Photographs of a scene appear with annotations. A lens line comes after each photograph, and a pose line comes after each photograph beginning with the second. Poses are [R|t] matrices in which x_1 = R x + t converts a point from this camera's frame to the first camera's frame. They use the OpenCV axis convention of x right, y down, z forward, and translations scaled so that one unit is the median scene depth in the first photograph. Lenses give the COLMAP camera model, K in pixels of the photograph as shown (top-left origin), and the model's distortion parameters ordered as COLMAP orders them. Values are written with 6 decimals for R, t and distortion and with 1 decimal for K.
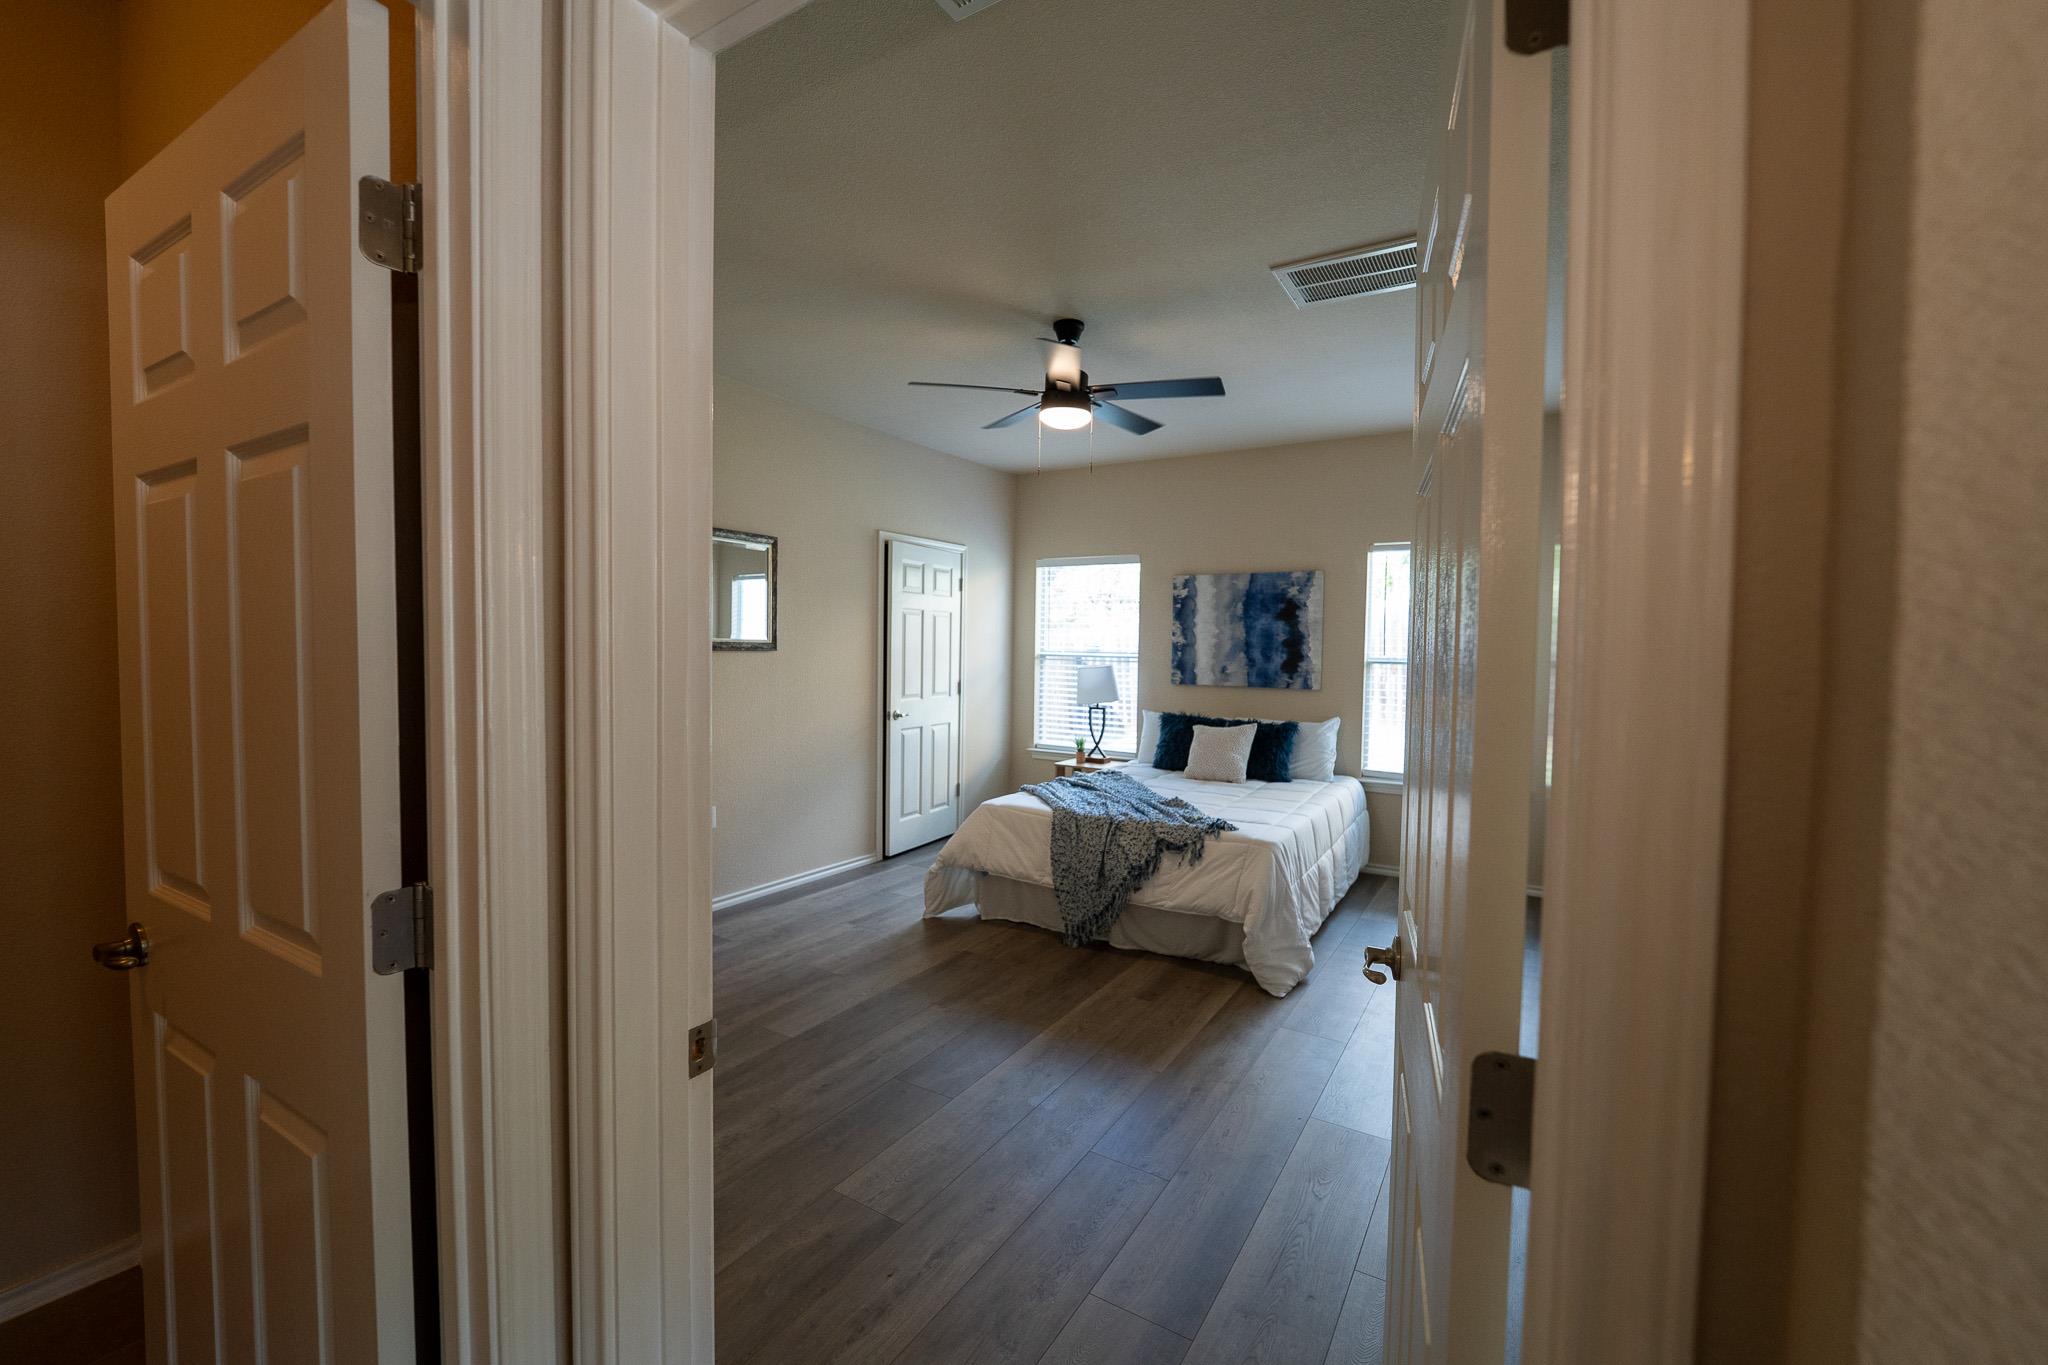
lens RADIAL K [[859.5, 0, 1028.7], [0, 859.5, 681.6], [0, 0, 1]] dist [-0.008018, 0.000793]
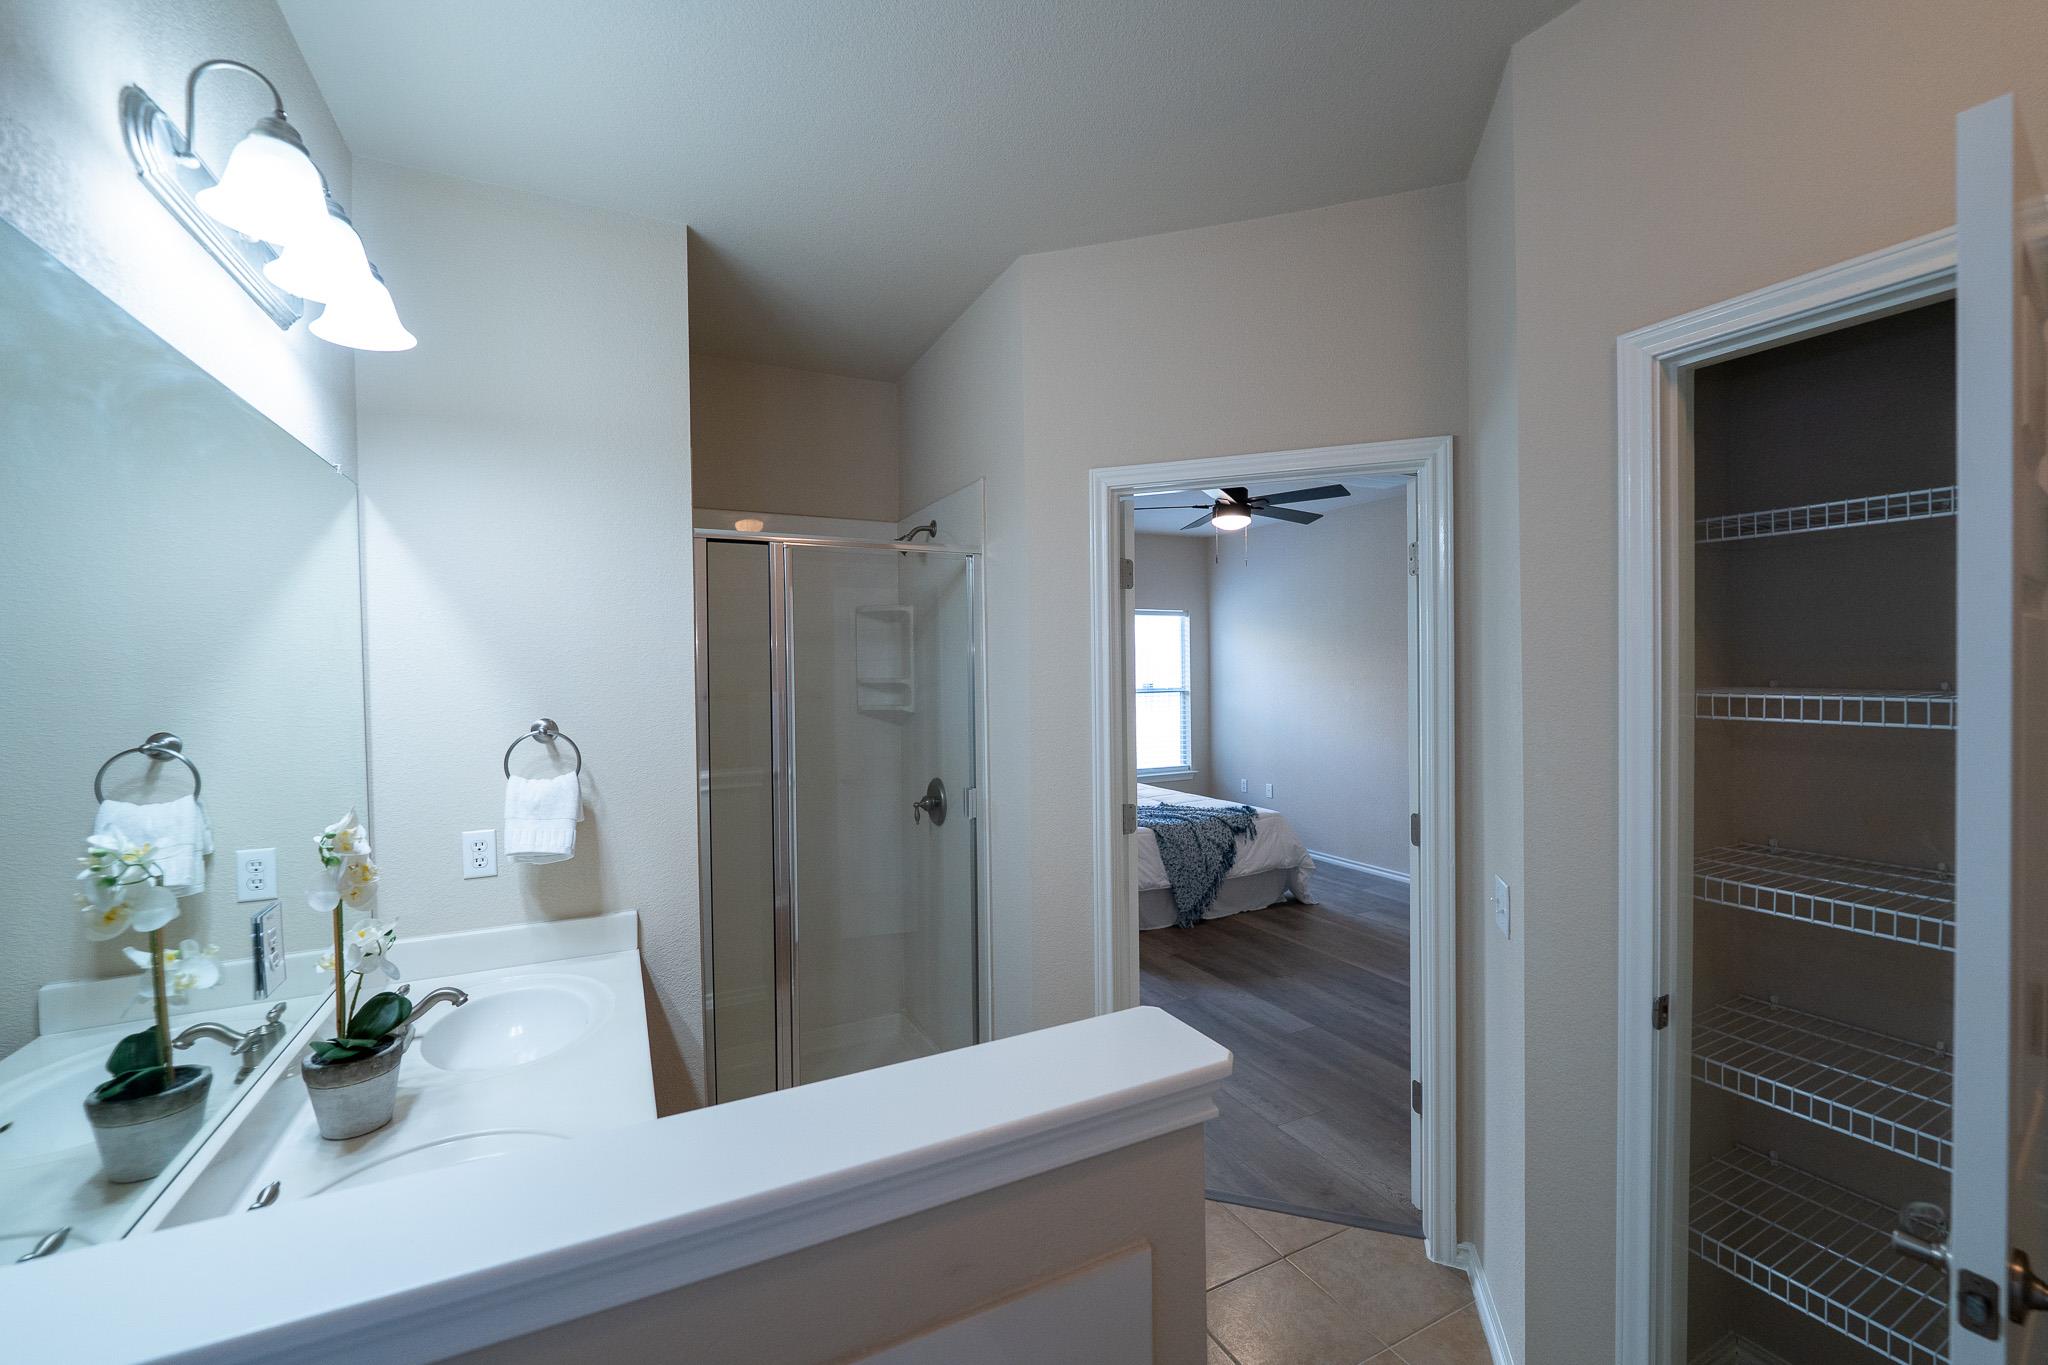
lens RADIAL K [[859.5, 0, 1029.1], [0, 859.5, 683.1], [0, 0, 1]] dist [-0.008018, 0.000793]
pose [[0.528916, -0.040699, 0.847698, -1.179932], [0.064365, 0.997896, 0.007750, -0.078174], [-0.846230, 0.050463, 0.530422, 0.539325]]
